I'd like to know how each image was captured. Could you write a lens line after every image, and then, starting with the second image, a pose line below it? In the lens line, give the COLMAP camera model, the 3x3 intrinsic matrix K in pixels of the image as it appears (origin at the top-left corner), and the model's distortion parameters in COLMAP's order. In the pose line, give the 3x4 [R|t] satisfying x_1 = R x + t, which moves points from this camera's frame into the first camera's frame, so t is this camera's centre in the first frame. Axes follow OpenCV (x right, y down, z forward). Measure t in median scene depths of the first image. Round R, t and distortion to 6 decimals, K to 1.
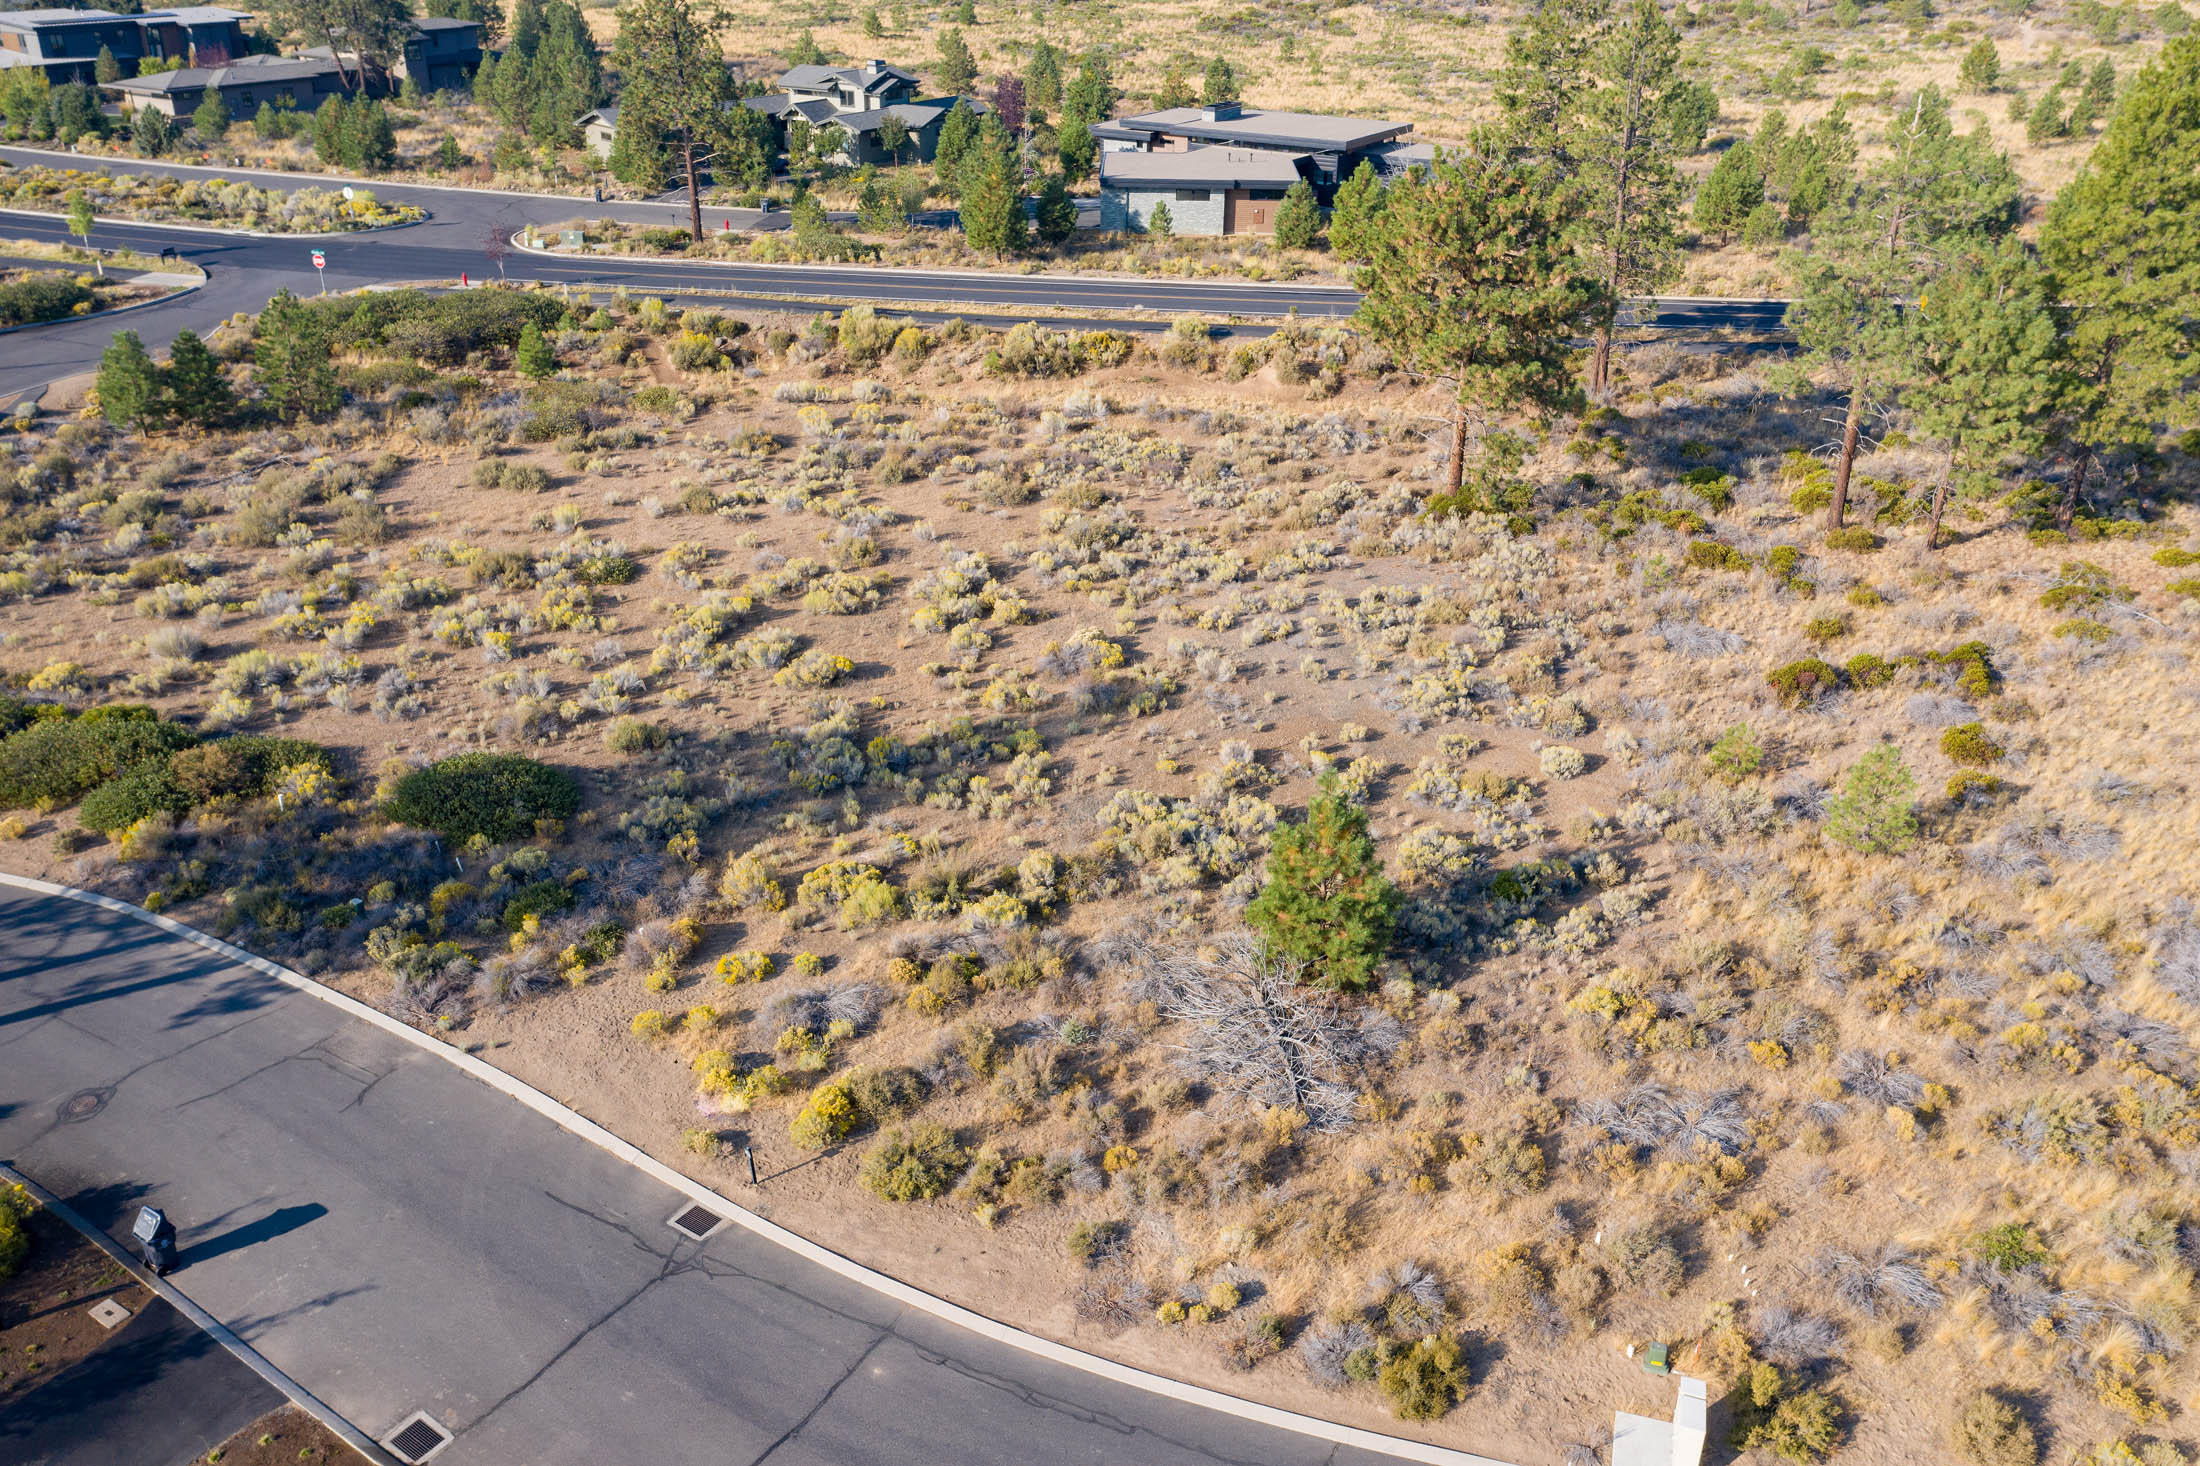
lens RADIAL K [[1746.1, 0, 1100.0], [0, 1746.1, 733.0], [0, 0, 1]] dist [-0.007164, 0.005507]
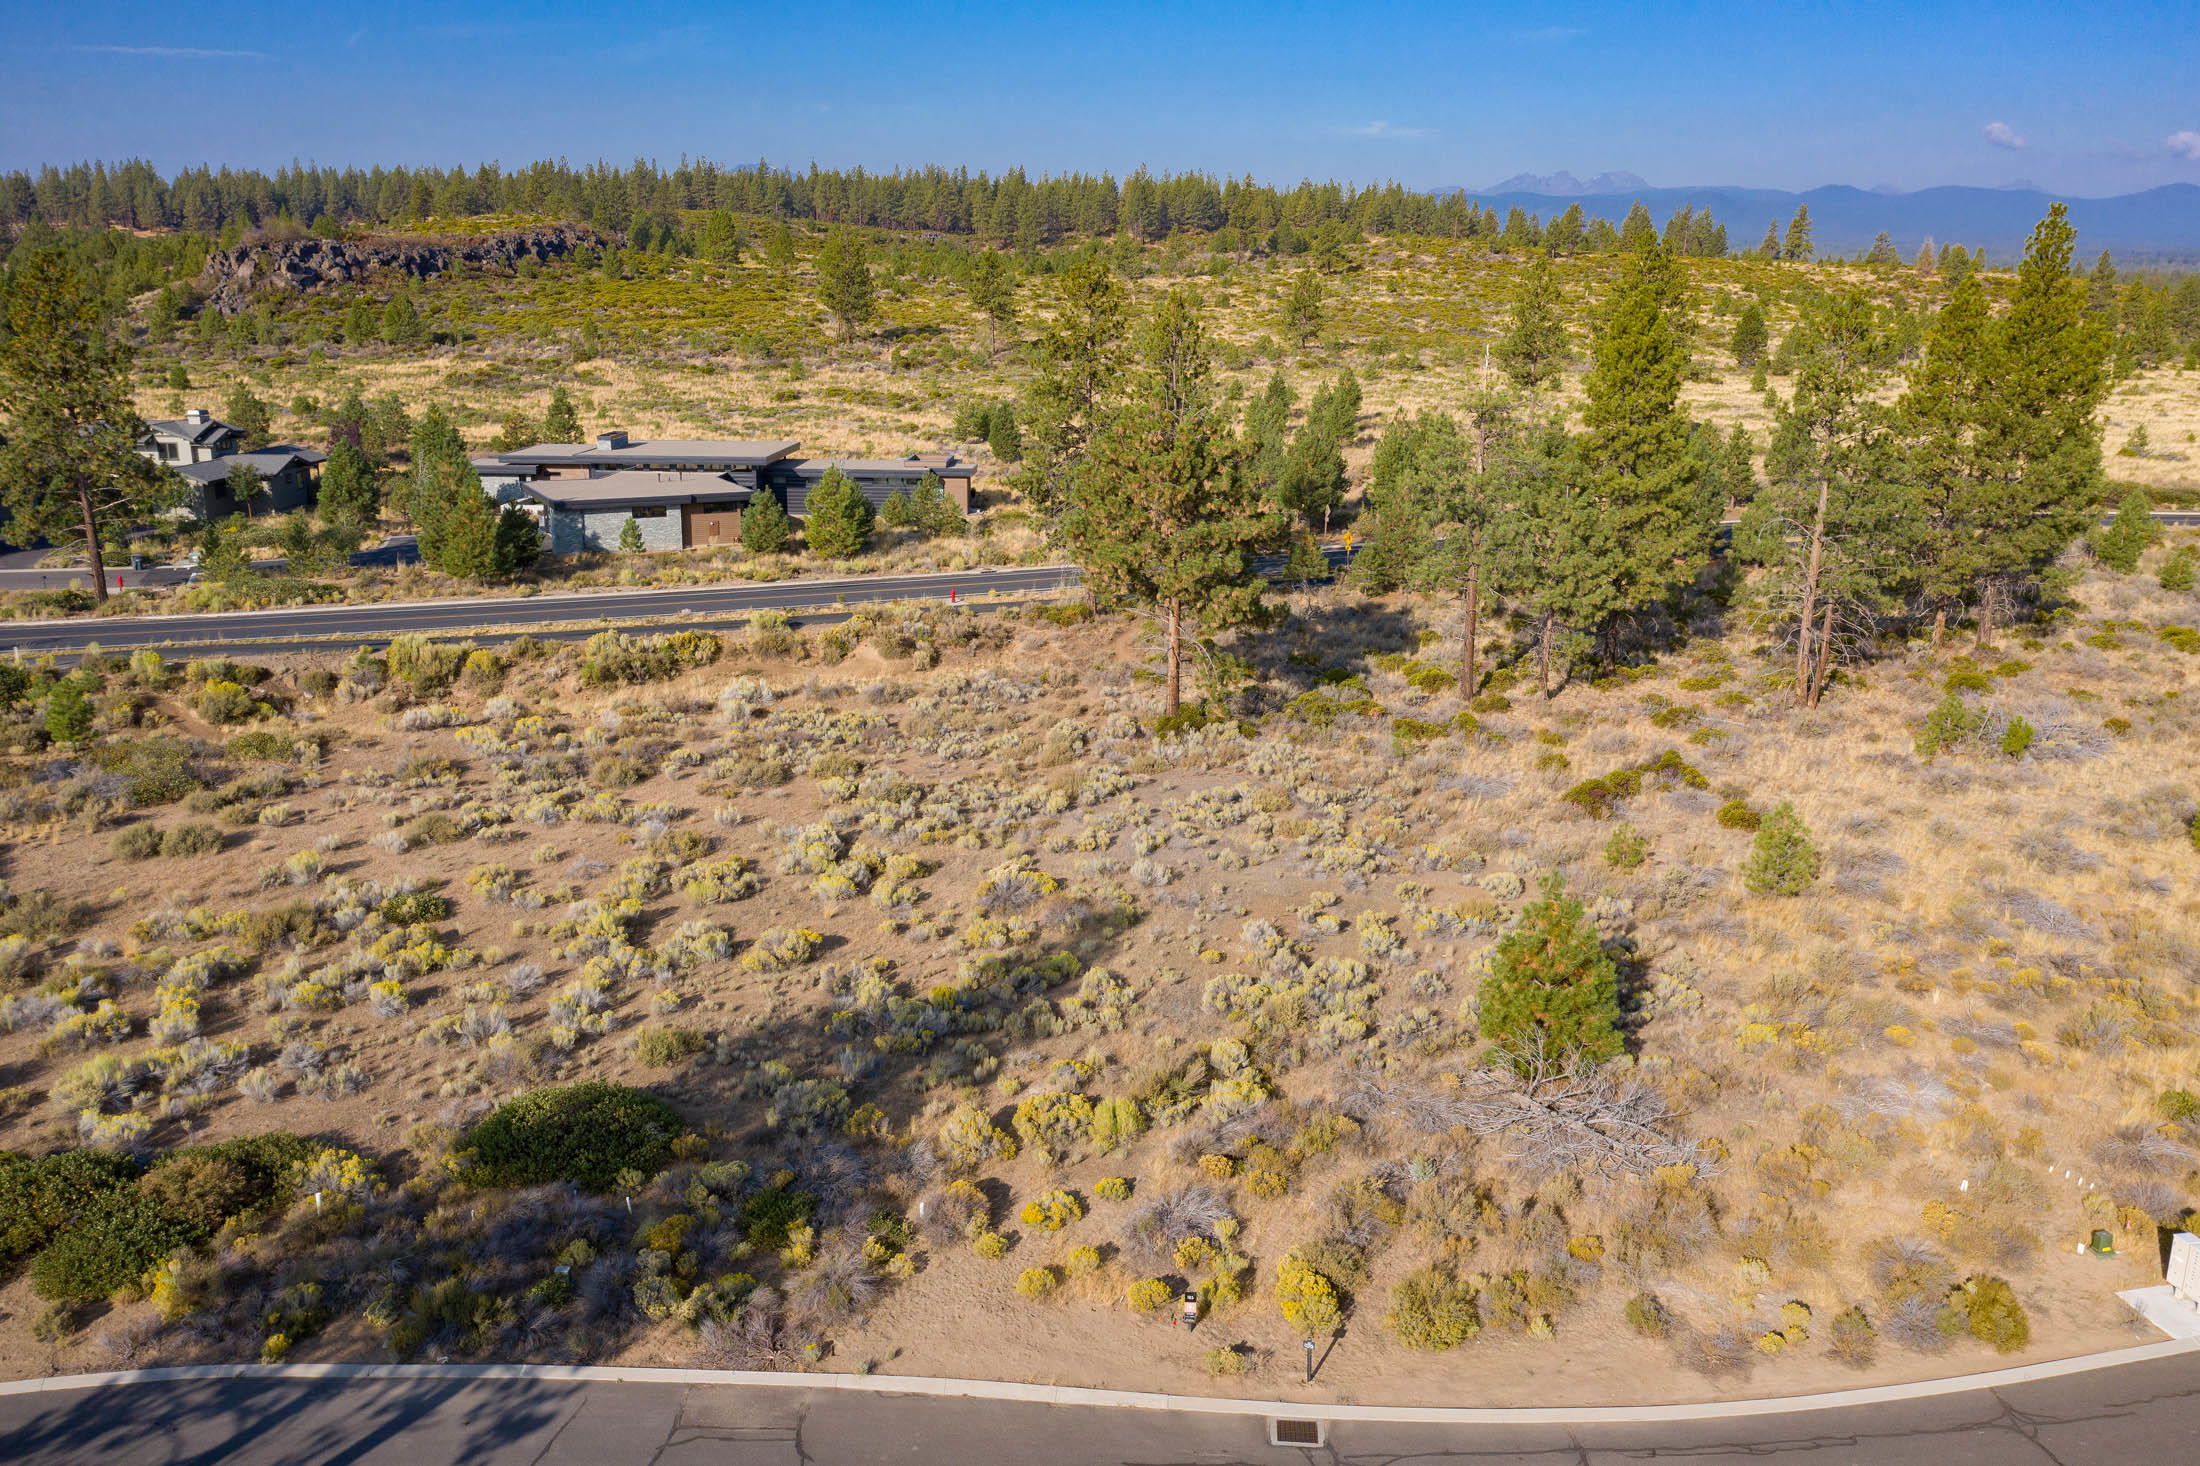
lens RADIAL K [[1746.1, 0, 1100.0], [0, 1746.1, 733.0], [0, 0, 1]] dist [-0.007164, 0.005507]
pose [[0.867903, -0.128722, 0.479766, -0.273914], [0.221040, 0.965026, -0.140945, 0.012754], [-0.444845, 0.228374, 0.866002, 0.066832]]
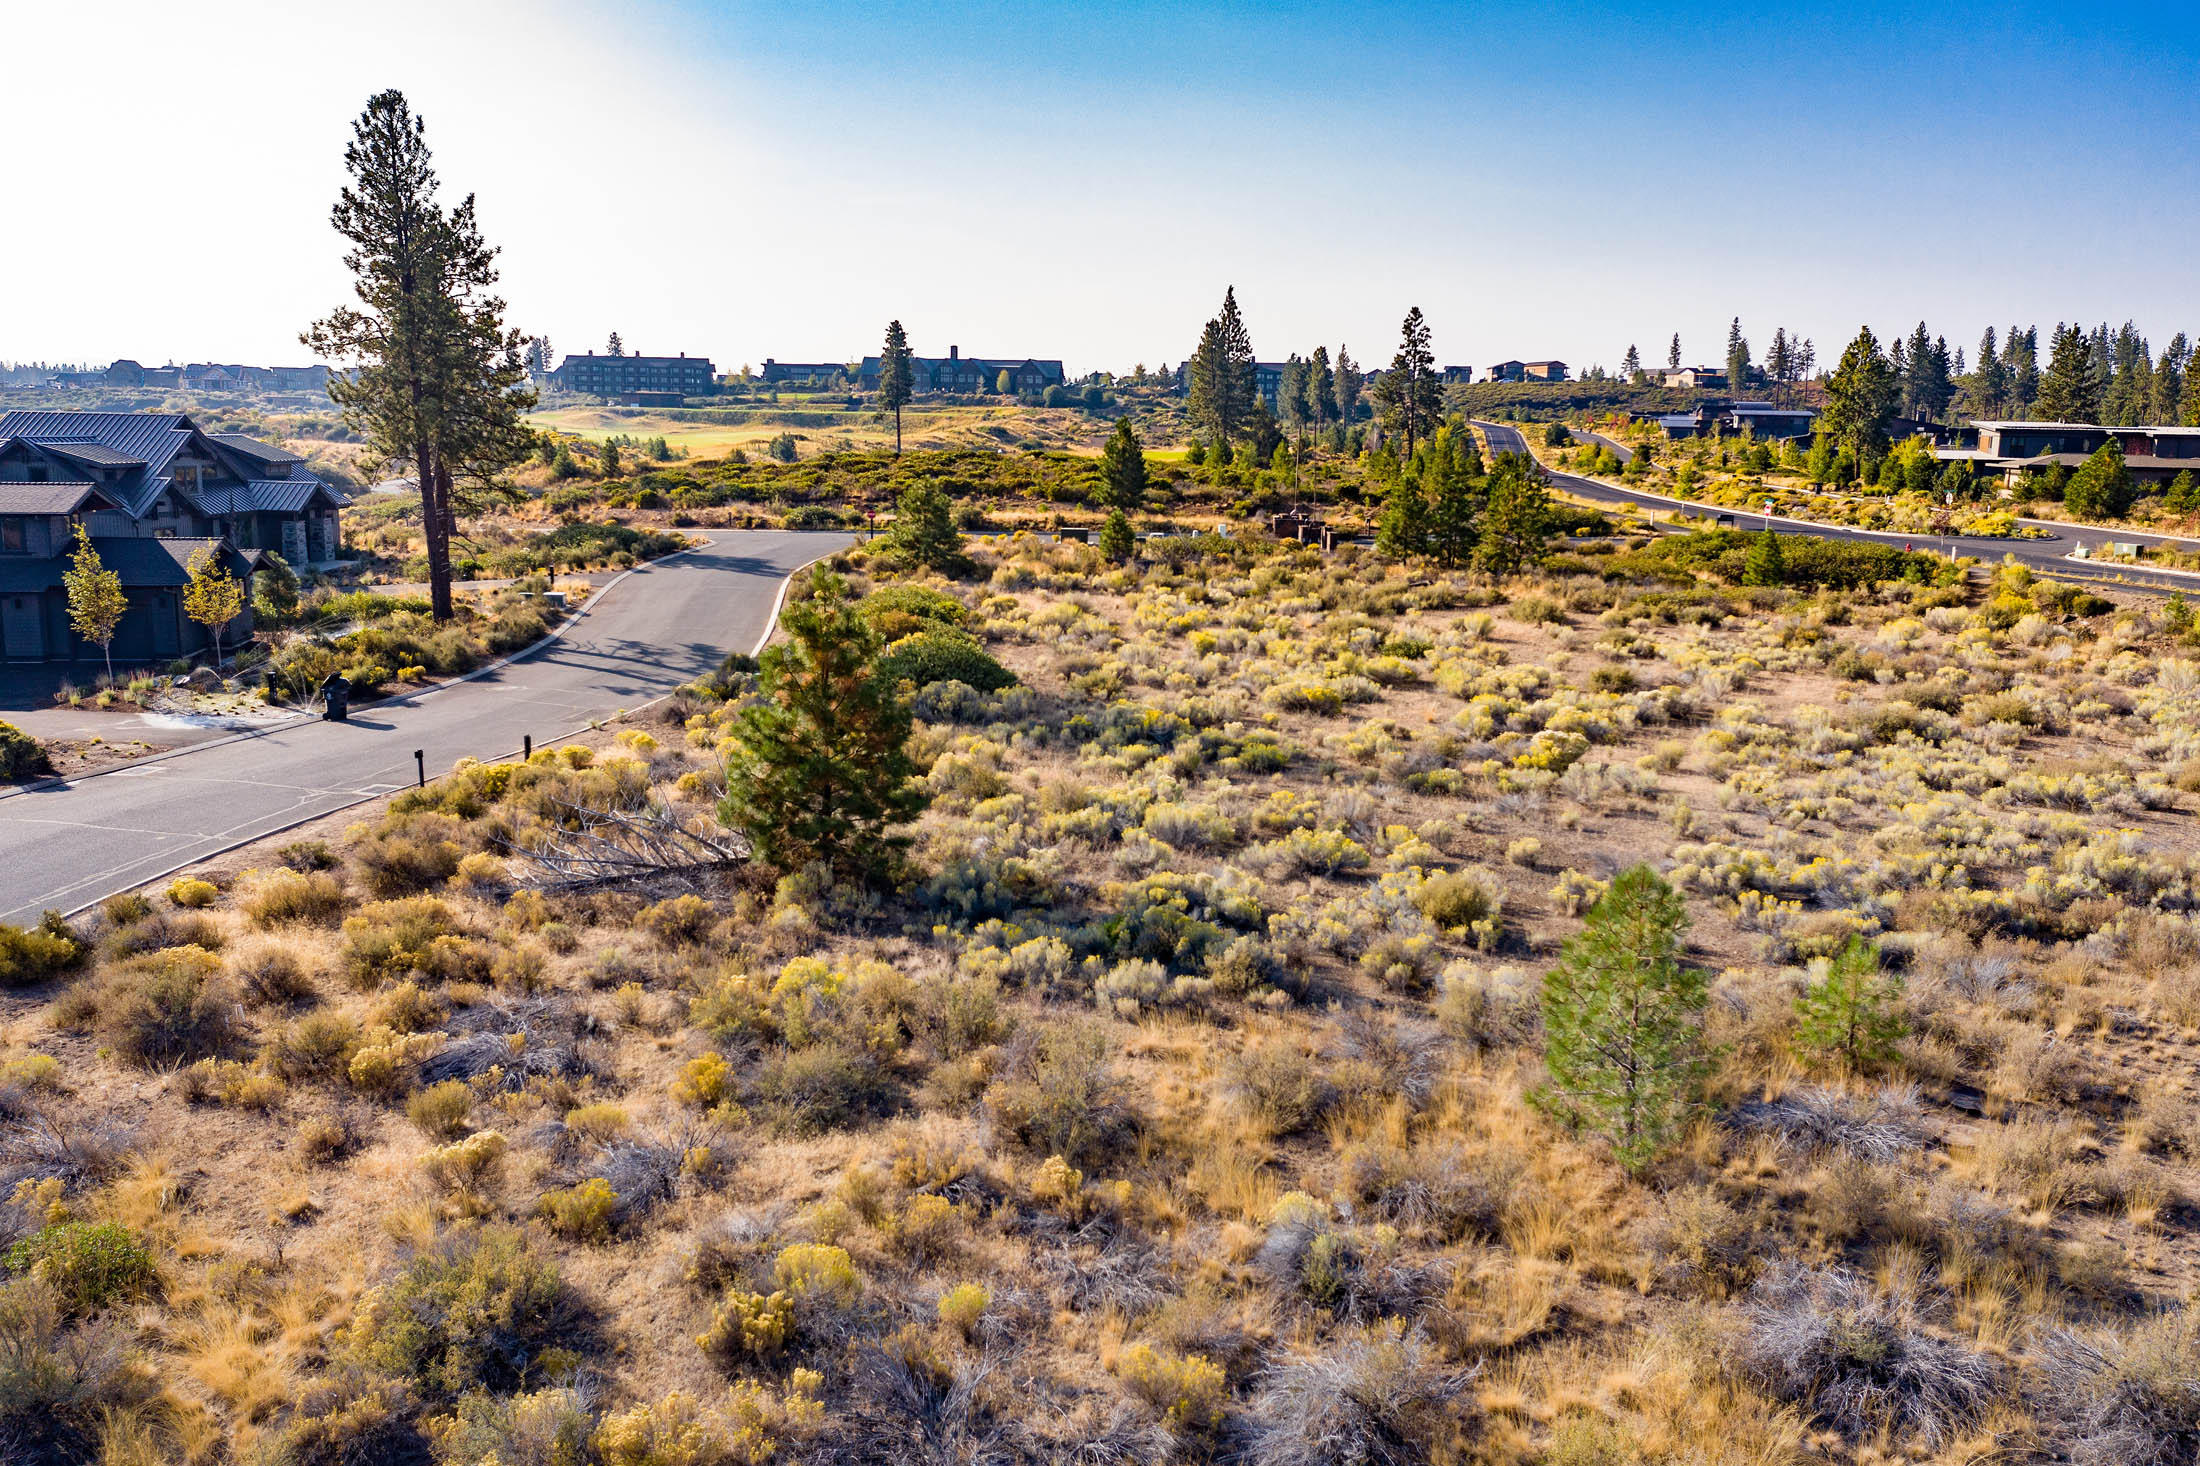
lens RADIAL K [[1712.9, 0, 1100.0], [0, 1712.9, 733.0], [0, 0, 1]] dist [-0.008335, 0.008804]
pose [[0.339908, 0.161954, -0.926409, 0.375750], [-0.432576, 0.901597, -0.001100, 0.016142], [0.835069, 0.401116, 0.376517, 0.367684]]
